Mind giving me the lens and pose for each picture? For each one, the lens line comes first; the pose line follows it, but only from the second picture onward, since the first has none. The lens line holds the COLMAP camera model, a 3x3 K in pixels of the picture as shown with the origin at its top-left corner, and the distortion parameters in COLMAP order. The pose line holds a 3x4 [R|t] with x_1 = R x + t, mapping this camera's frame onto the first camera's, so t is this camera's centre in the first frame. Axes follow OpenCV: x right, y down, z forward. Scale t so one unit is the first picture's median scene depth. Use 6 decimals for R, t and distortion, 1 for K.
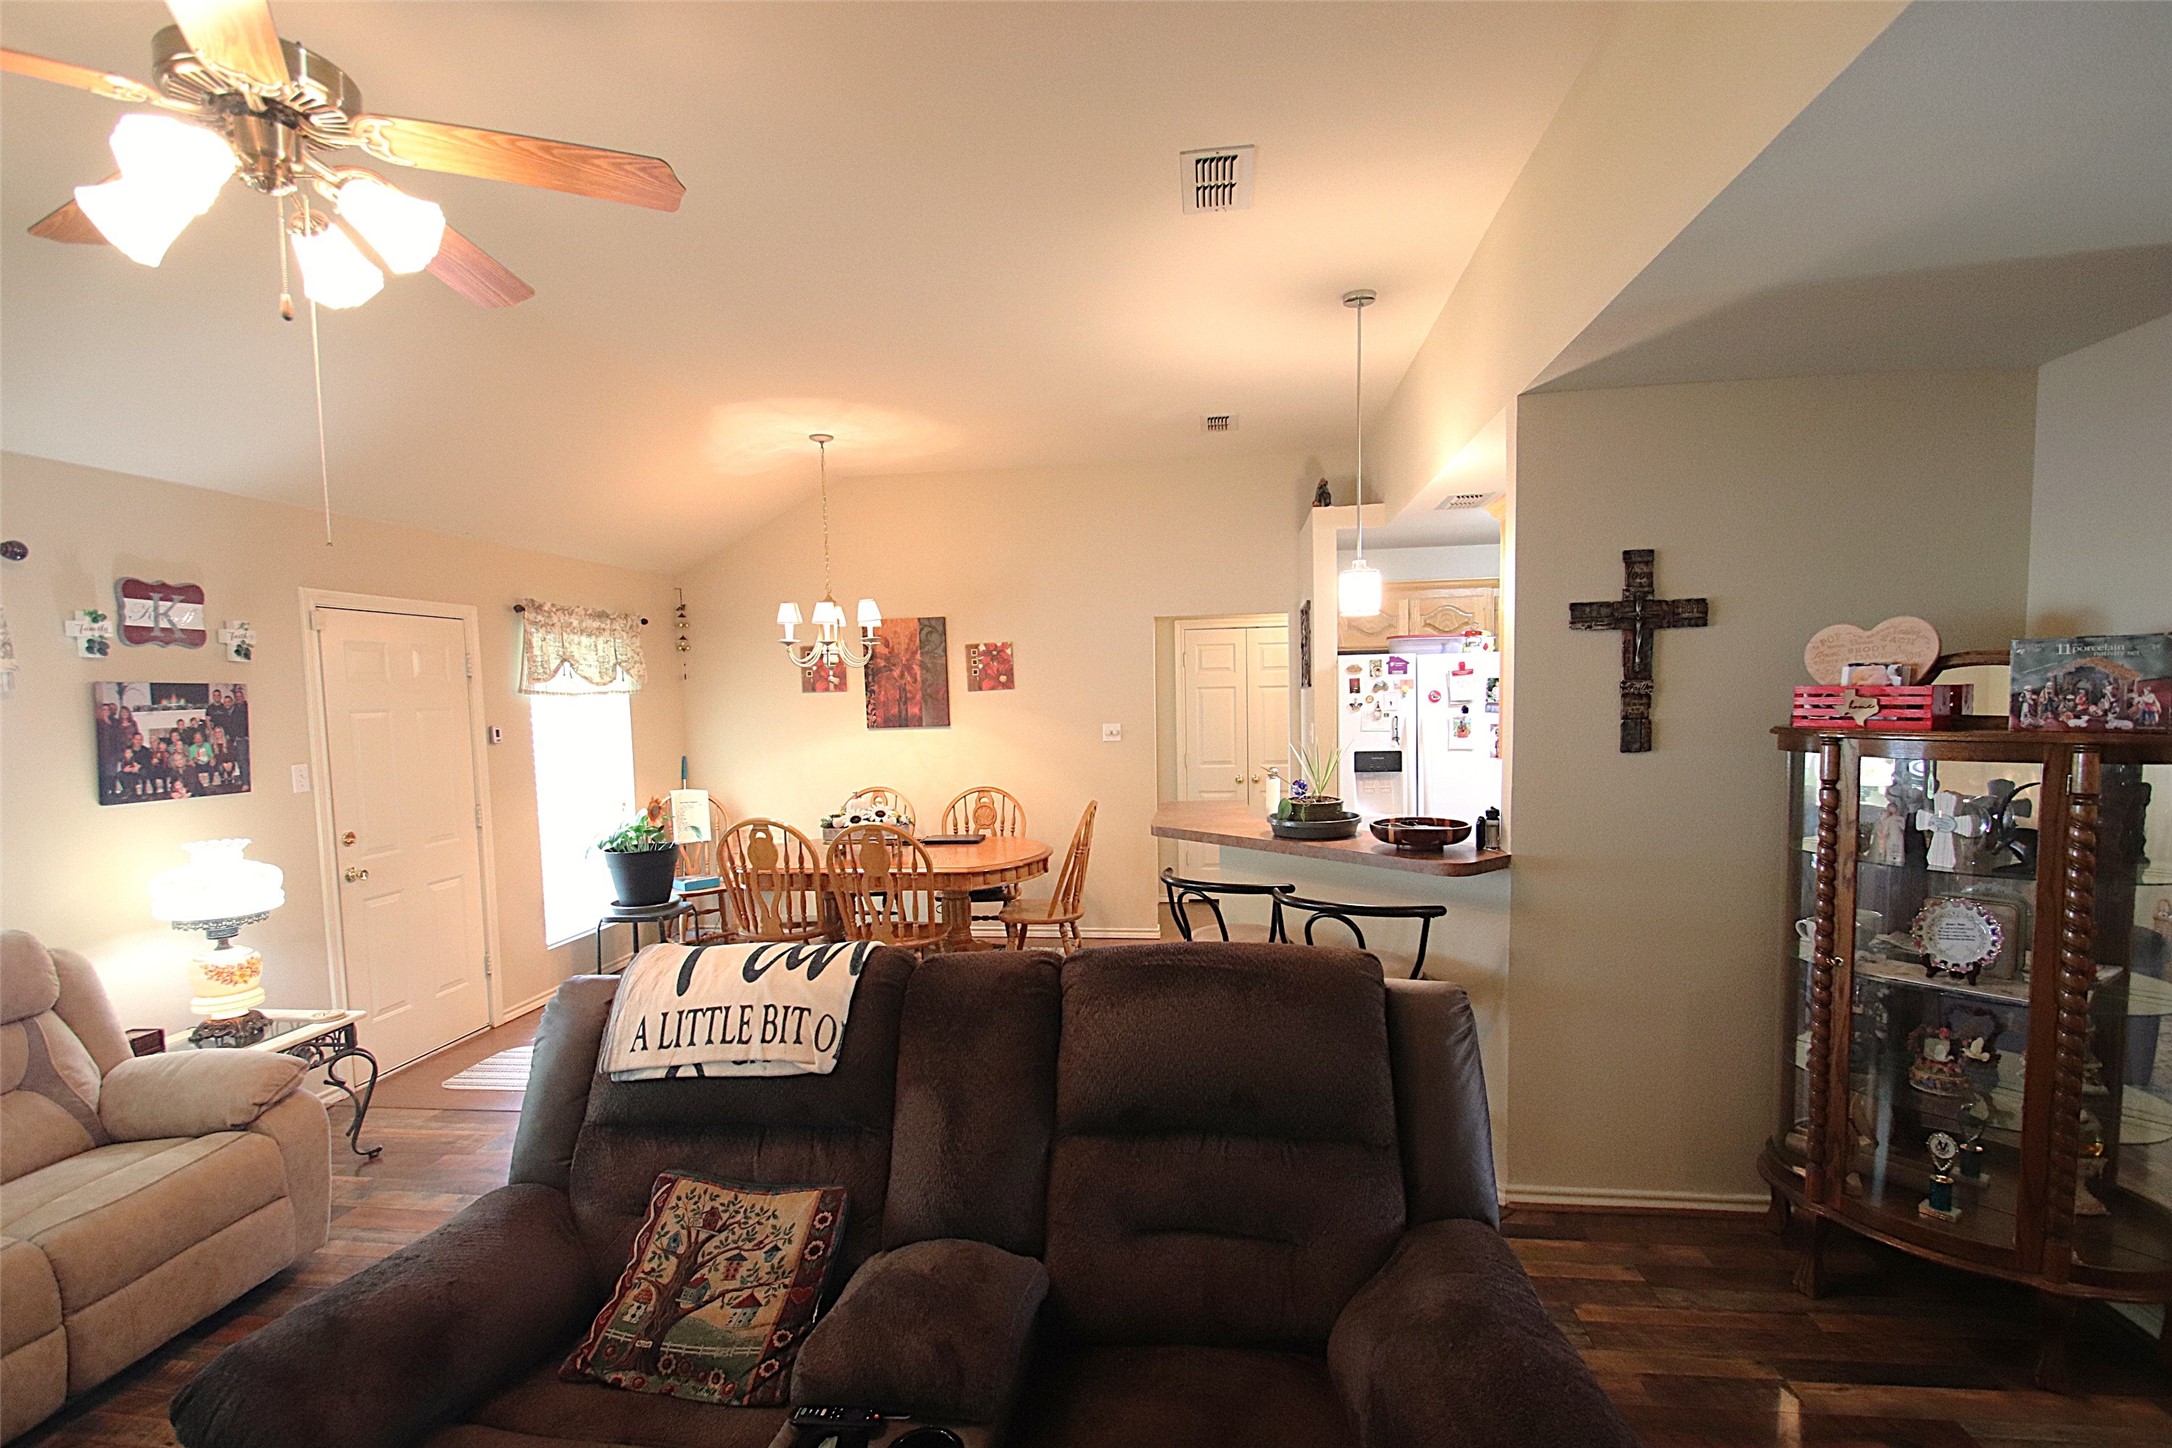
lens RADIAL K [[1007.5, 0, 1093.5], [0, 1007.5, 760.2], [0, 0, 1]] dist [0.013016, -0.016097]
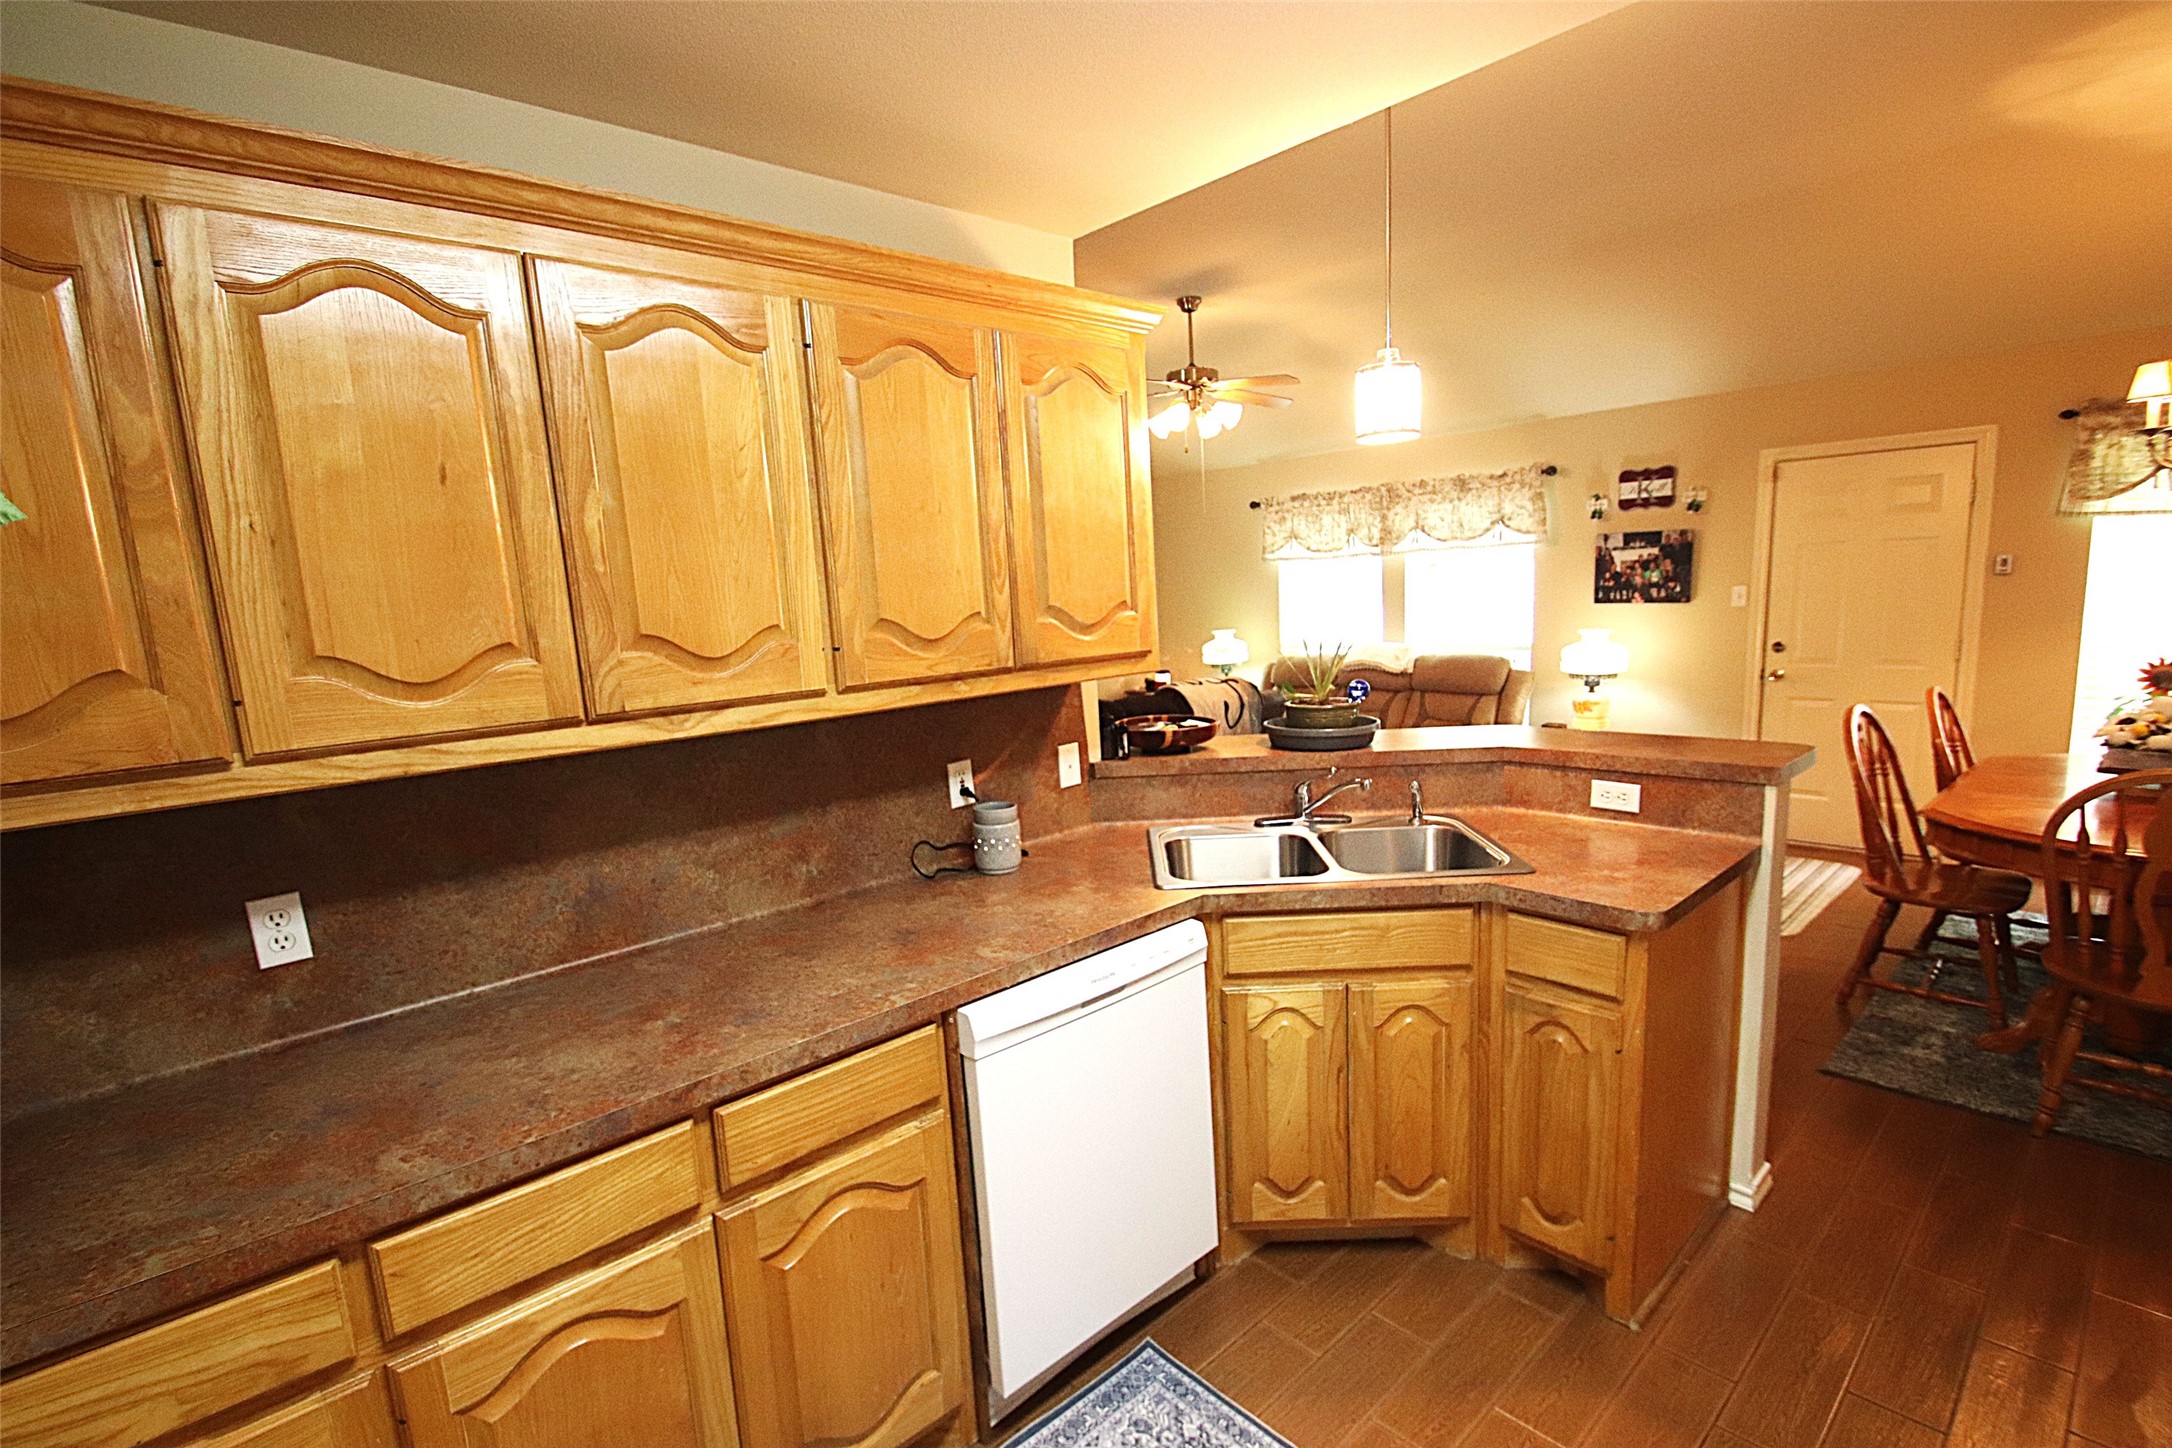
lens RADIAL K [[1007.5, 0, 1097.1], [0, 1007.5, 759.5], [0, 0, 1]] dist [0.013016, -0.016097]
pose [[-0.633827, 0.186123, -0.750748, 0.952473], [0.010112, 0.972527, 0.232569, -0.107550], [0.773409, 0.139817, -0.618296, 1.379883]]
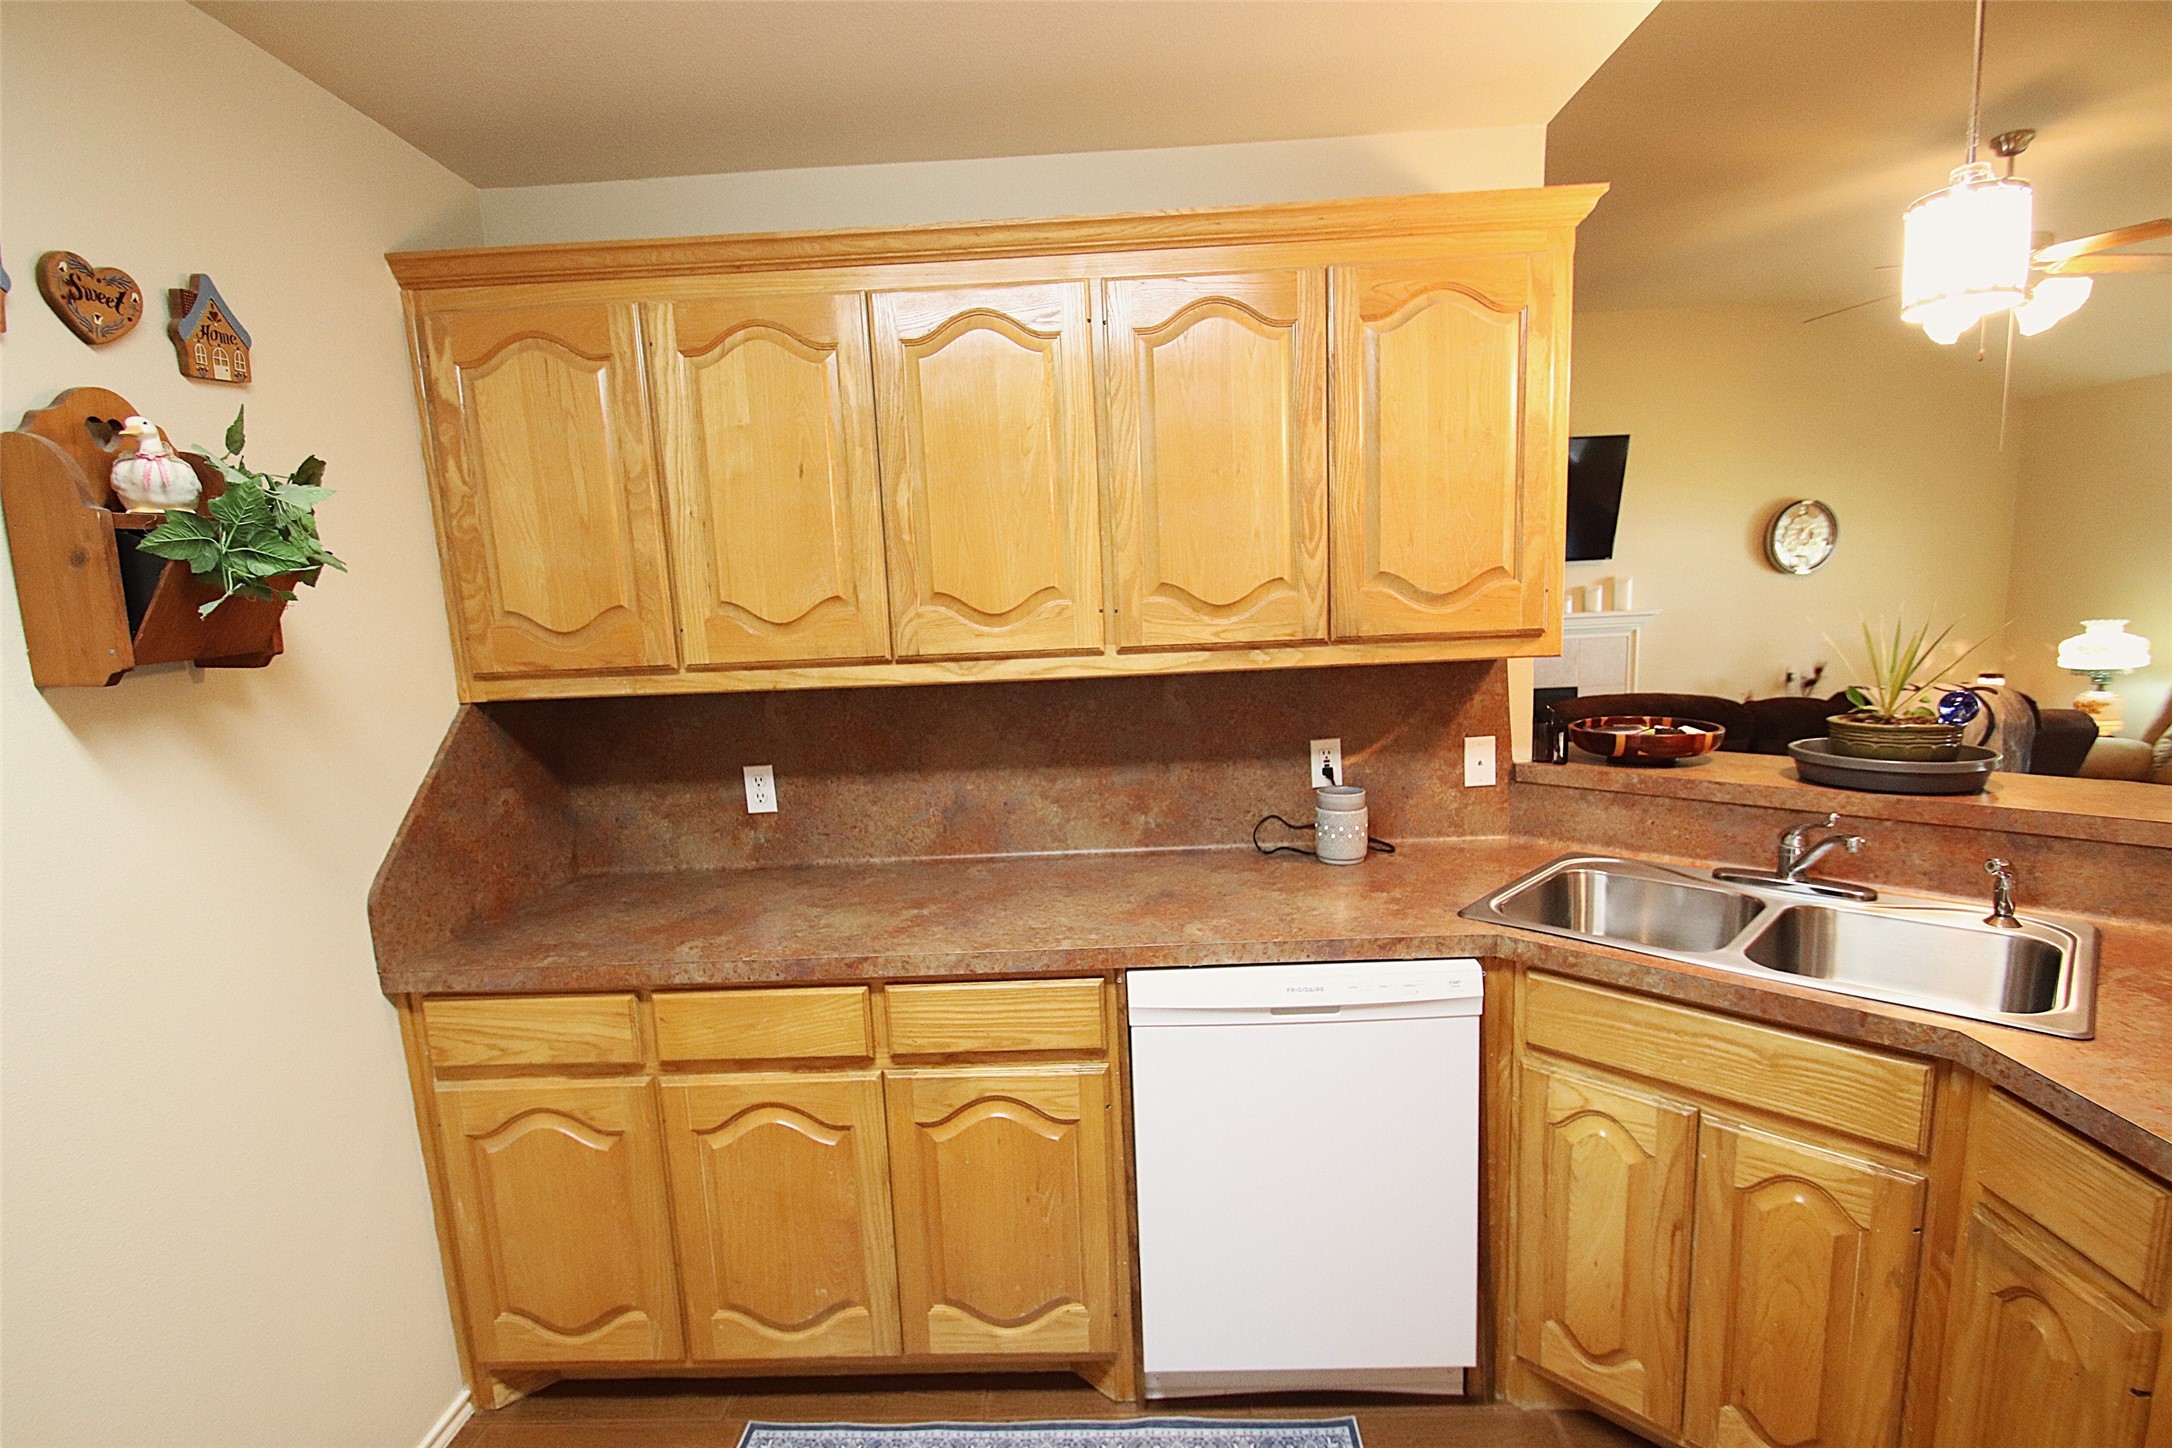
lens RADIAL K [[1007.5, 0, 1092.9], [0, 1007.5, 759.9], [0, 0, 1]] dist [0.013016, -0.016097]
pose [[-0.991944, 0.081791, -0.096731, 0.702736], [0.057739, 0.971608, 0.229443, -0.090830], [0.112751, 0.222009, -0.968503, 1.495468]]
